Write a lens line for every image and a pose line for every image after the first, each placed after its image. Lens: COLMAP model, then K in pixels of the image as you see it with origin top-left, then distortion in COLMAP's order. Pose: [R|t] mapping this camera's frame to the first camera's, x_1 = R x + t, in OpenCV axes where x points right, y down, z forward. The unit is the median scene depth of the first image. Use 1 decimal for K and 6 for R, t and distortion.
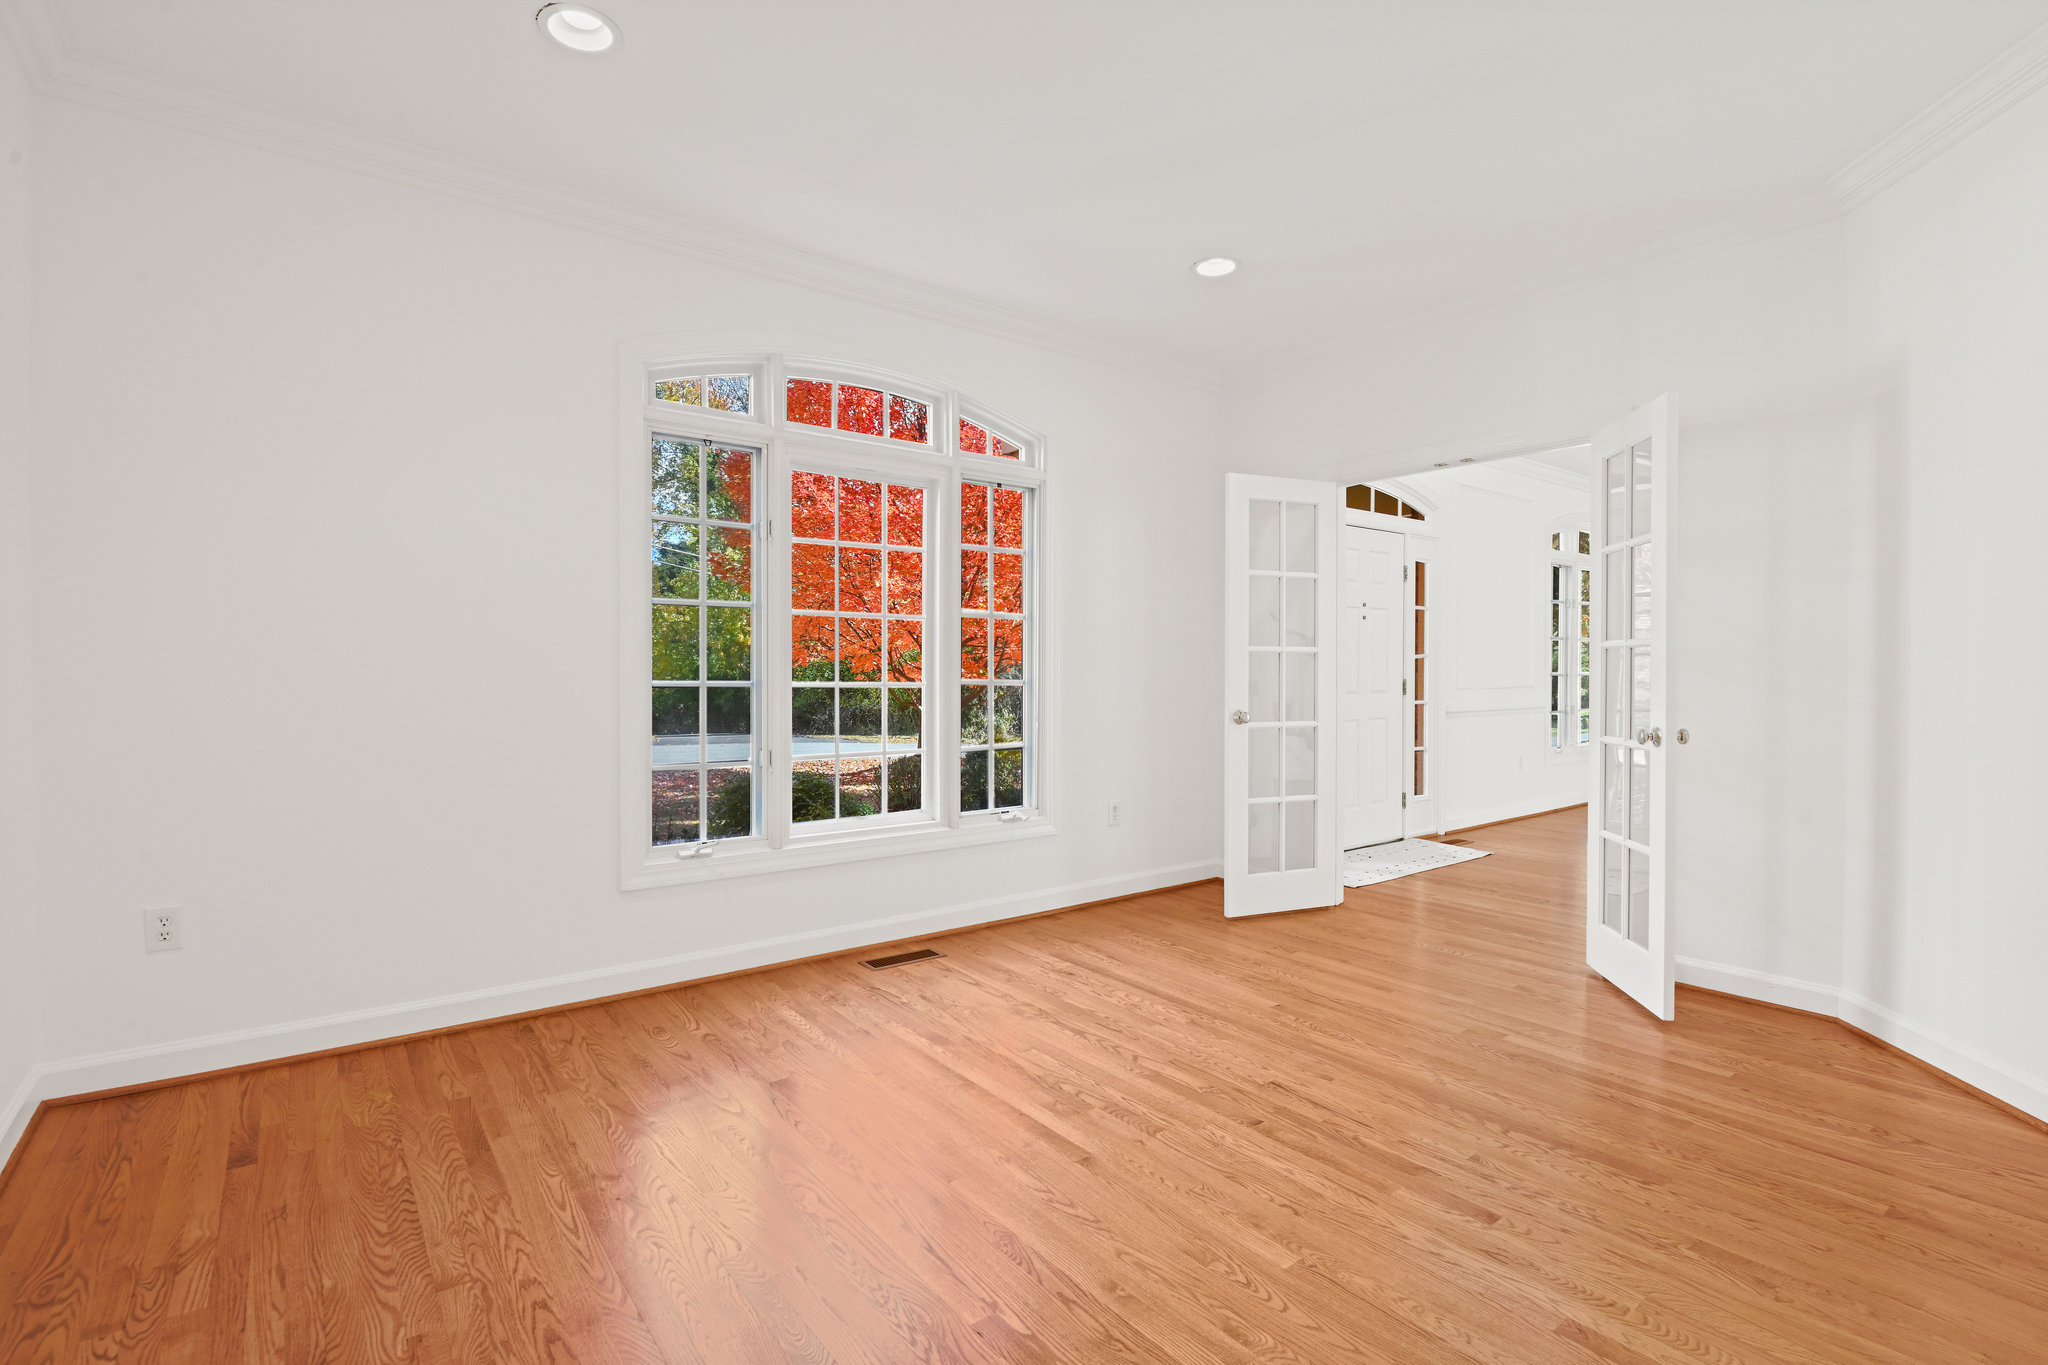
lens RADIAL K [[969.5, 0, 1021.4], [0, 969.5, 673.9], [0, 0, 1]] dist [-0.011462, -0.003455]
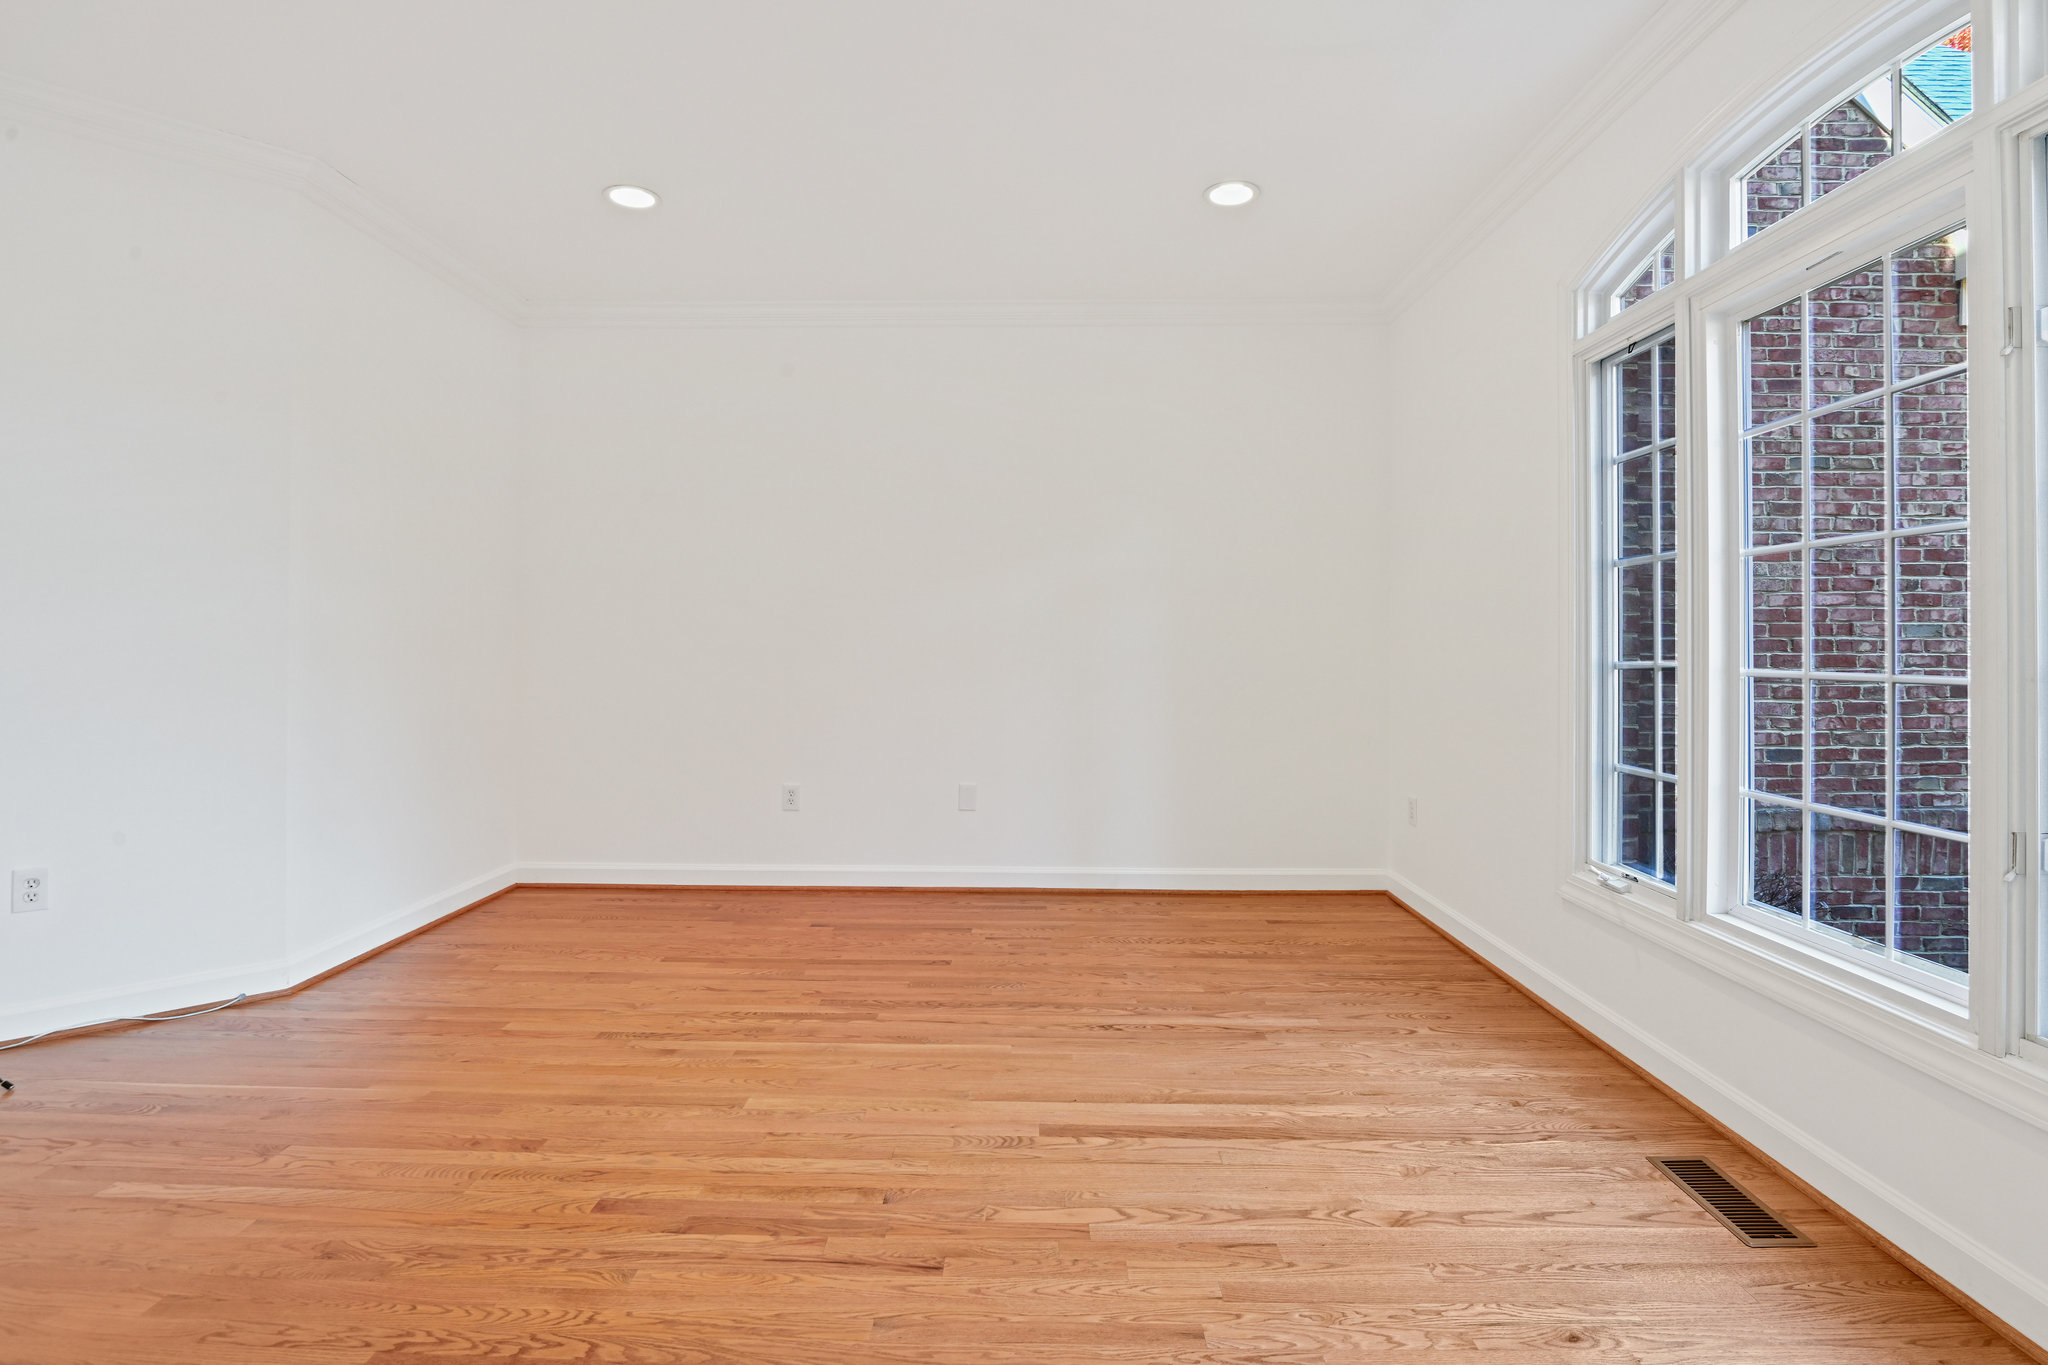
lens RADIAL K [[969.5, 0, 1021.5], [0, 969.5, 665.7], [0, 0, 1]] dist [-0.011462, -0.003455]
pose [[-0.621109, 0.012863, -0.783618, 0.836902], [-0.010626, 0.999635, 0.024831, -0.005288], [0.783652, 0.023749, -0.620746, 1.644006]]
